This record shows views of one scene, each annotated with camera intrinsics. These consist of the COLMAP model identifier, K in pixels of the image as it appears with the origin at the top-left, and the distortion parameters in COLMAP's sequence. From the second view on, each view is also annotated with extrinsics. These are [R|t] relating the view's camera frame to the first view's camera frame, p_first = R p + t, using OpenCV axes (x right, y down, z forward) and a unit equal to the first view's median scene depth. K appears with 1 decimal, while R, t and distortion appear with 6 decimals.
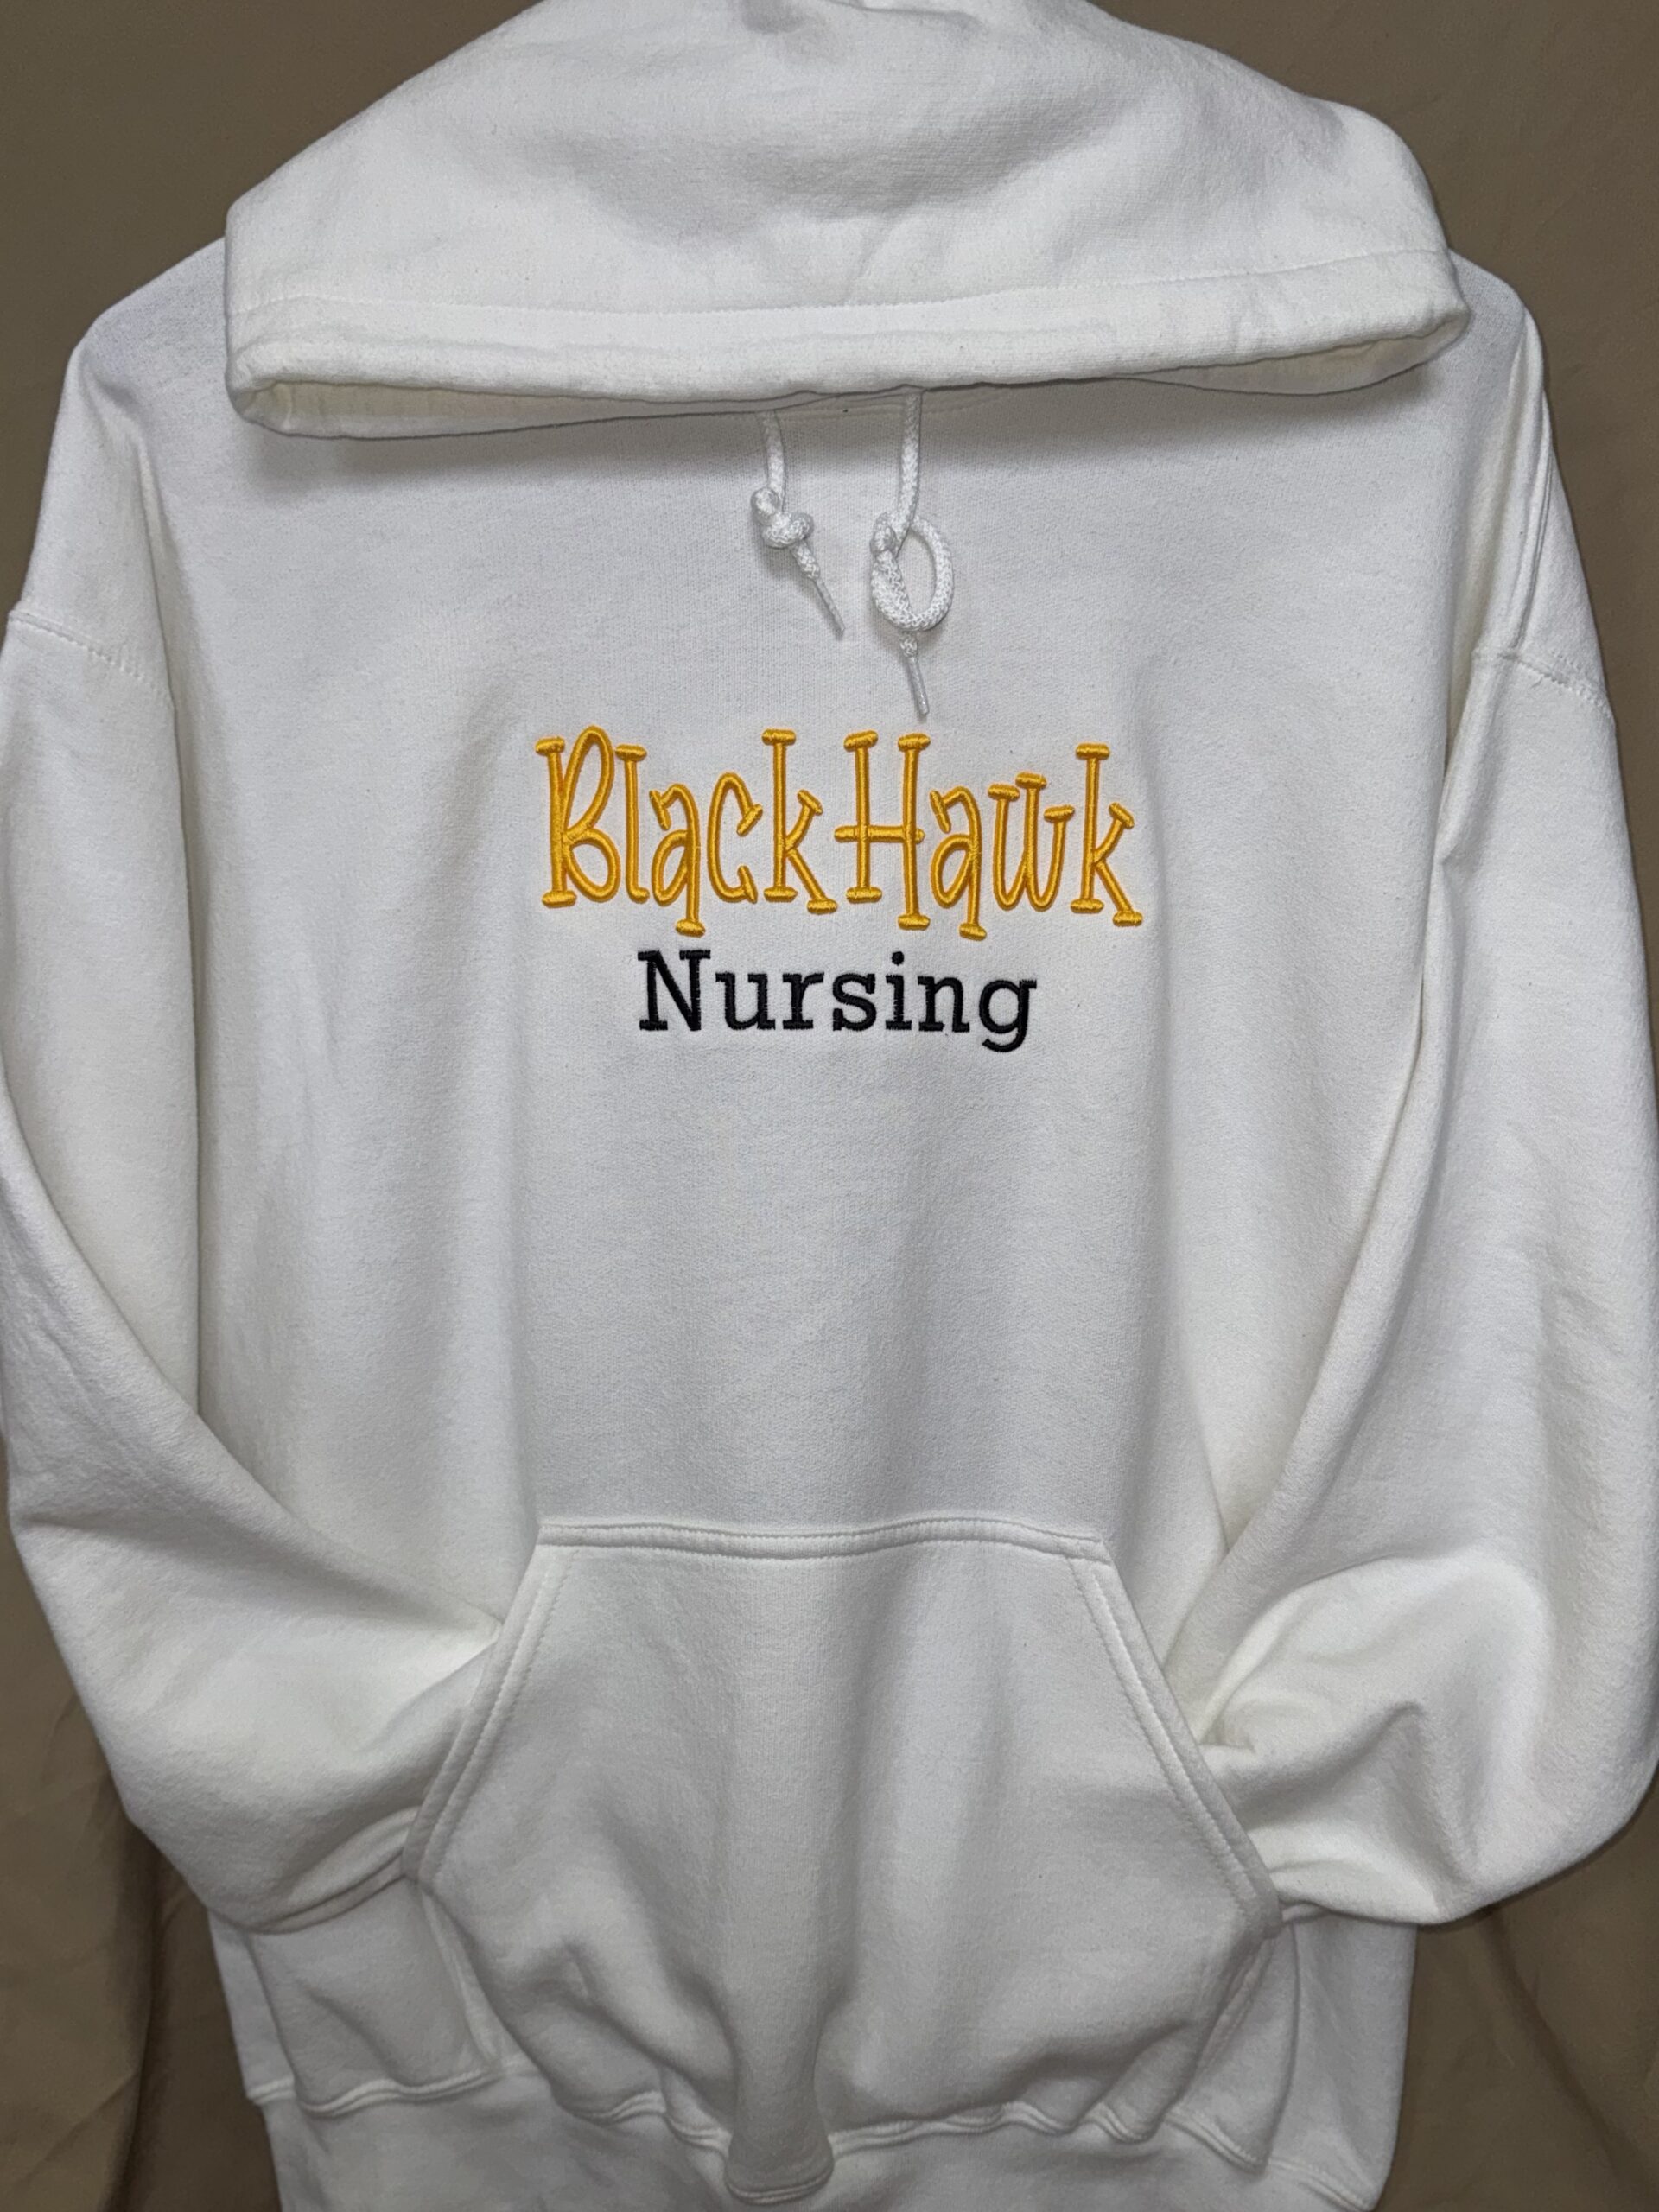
lens RADIAL K [[1842.7, 0, 829.5], [0, 1842.7, 1106.0], [0, 0, 1]] dist [0.118711, 0.001420]
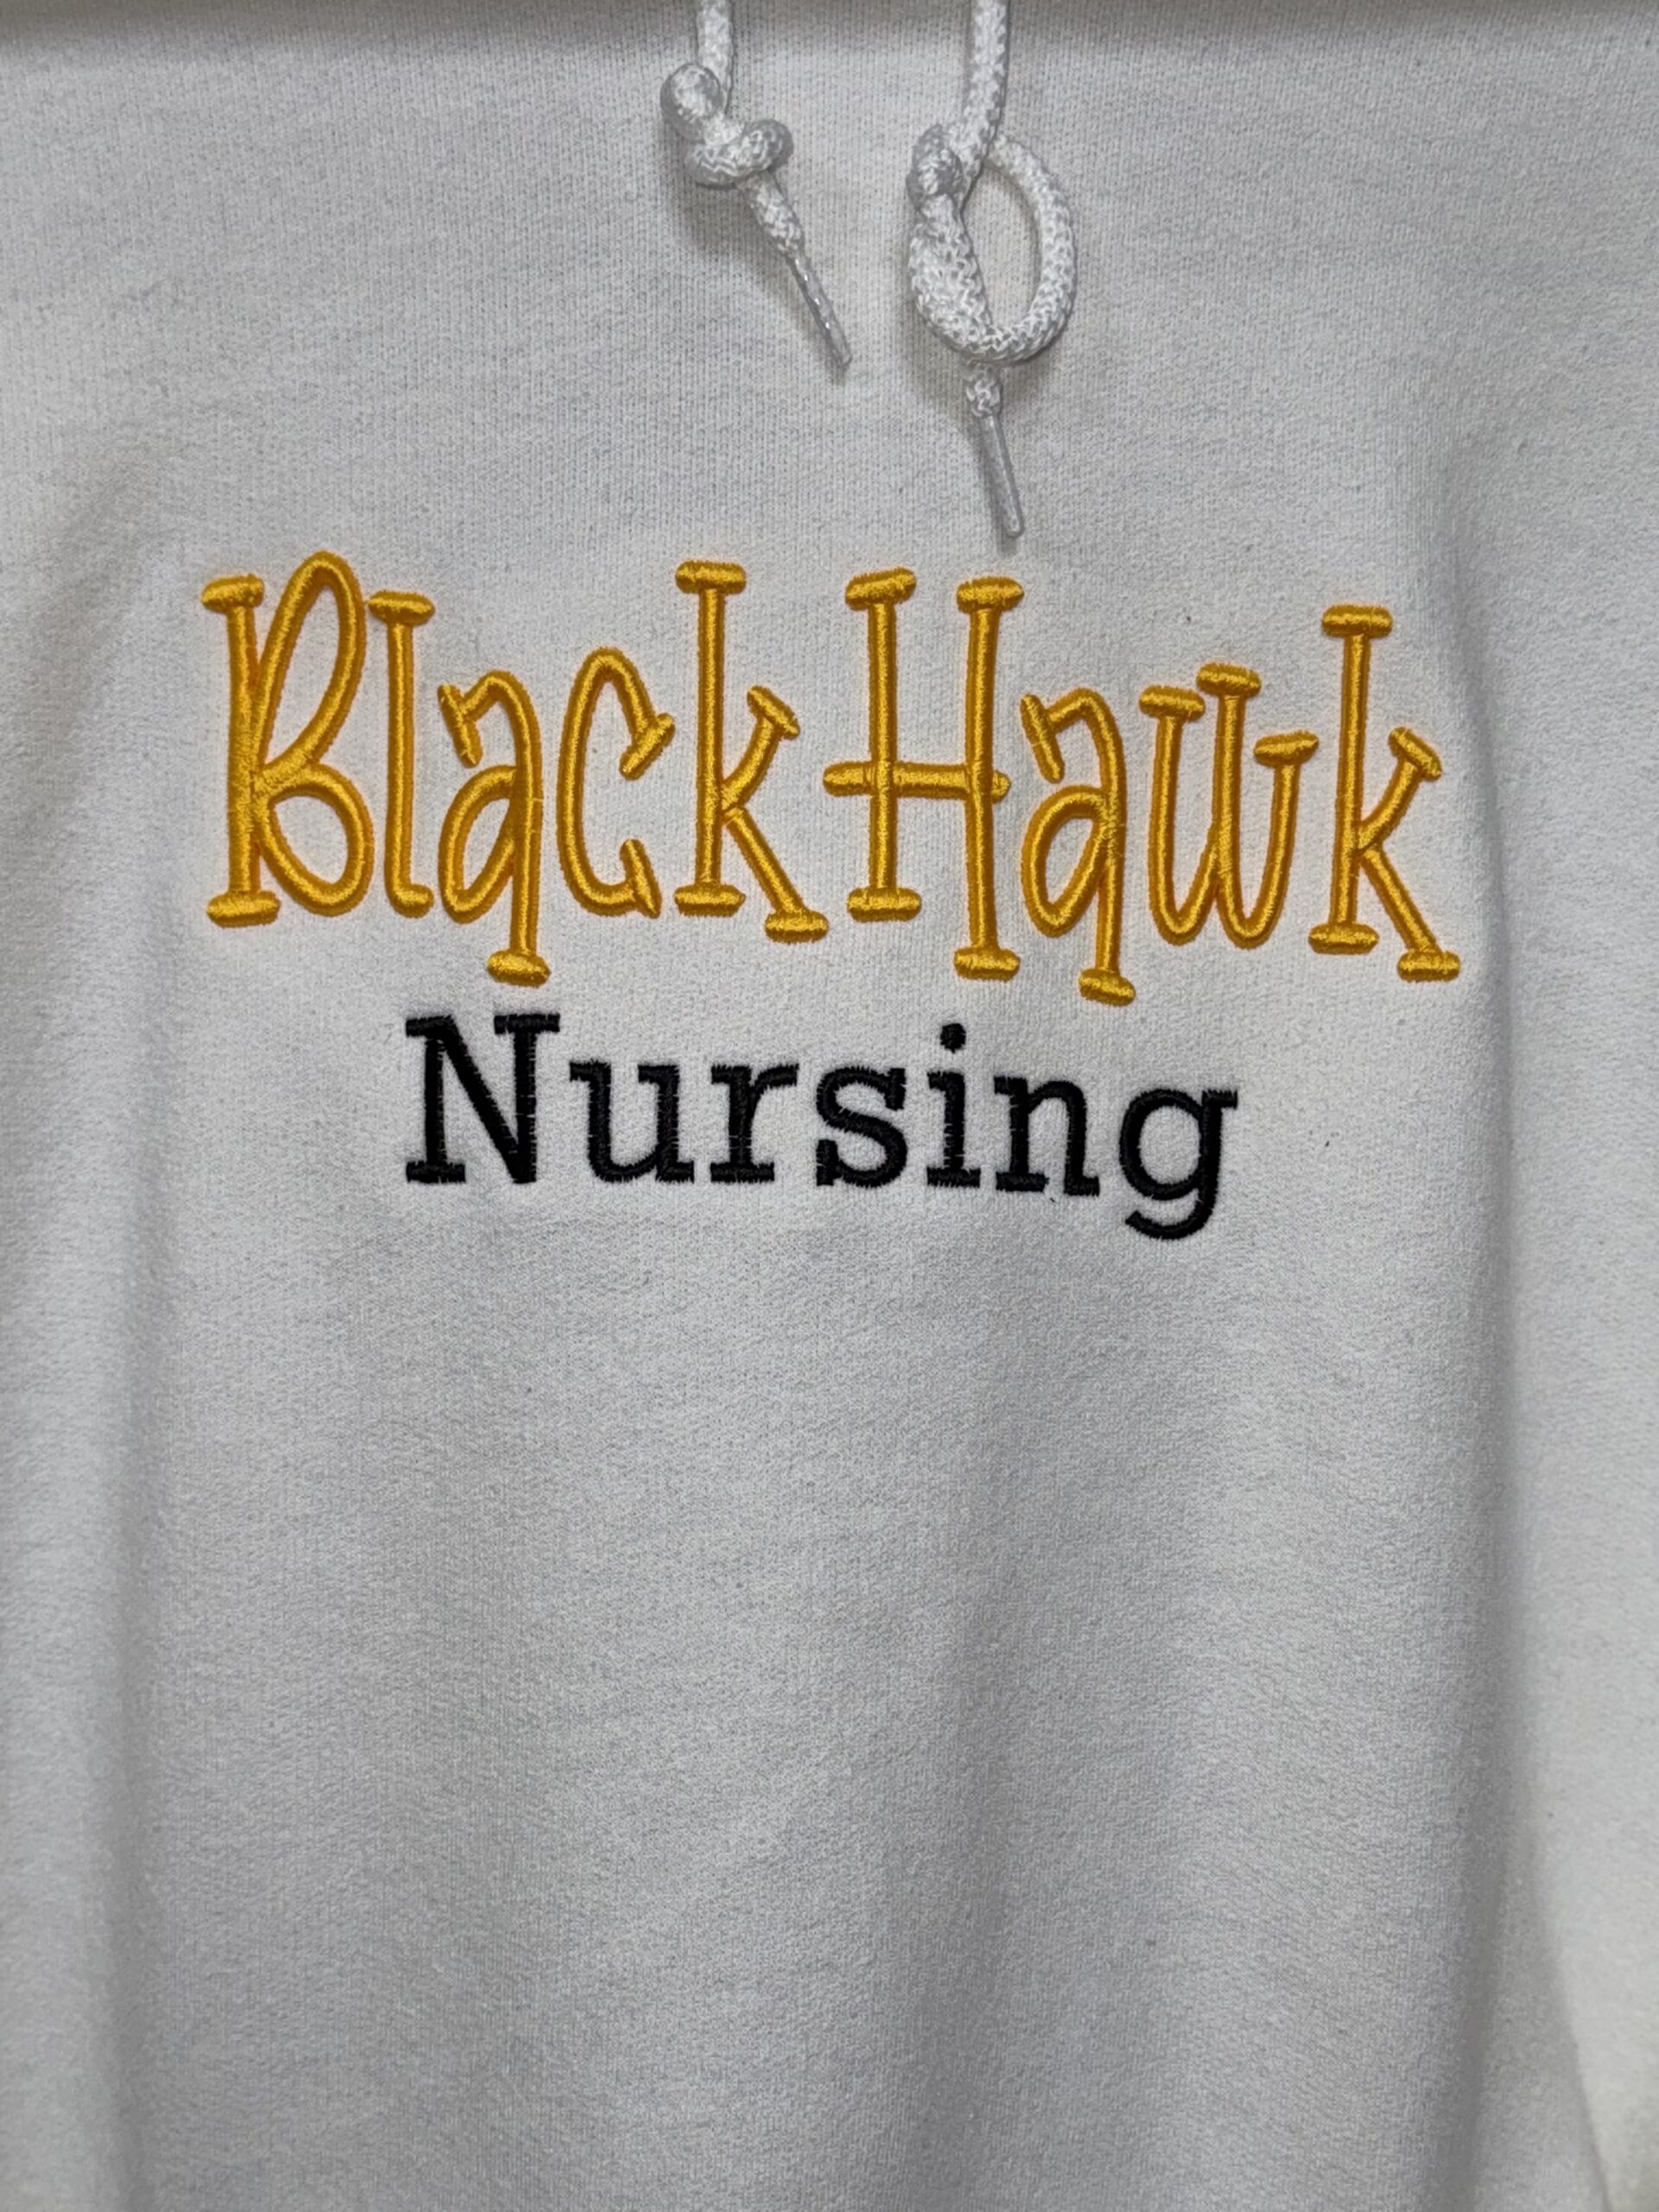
lens RADIAL K [[3167.6, 0, 829.5], [0, 3167.6, 1106.0], [0, 0, 1]] dist [0.132379, -0.090486]
pose [[0.999464, 0.013607, 0.029769, -0.018994], [-0.010775, 0.995580, -0.093299, 0.014411], [-0.030907, 0.092929, 0.995193, 0.186477]]
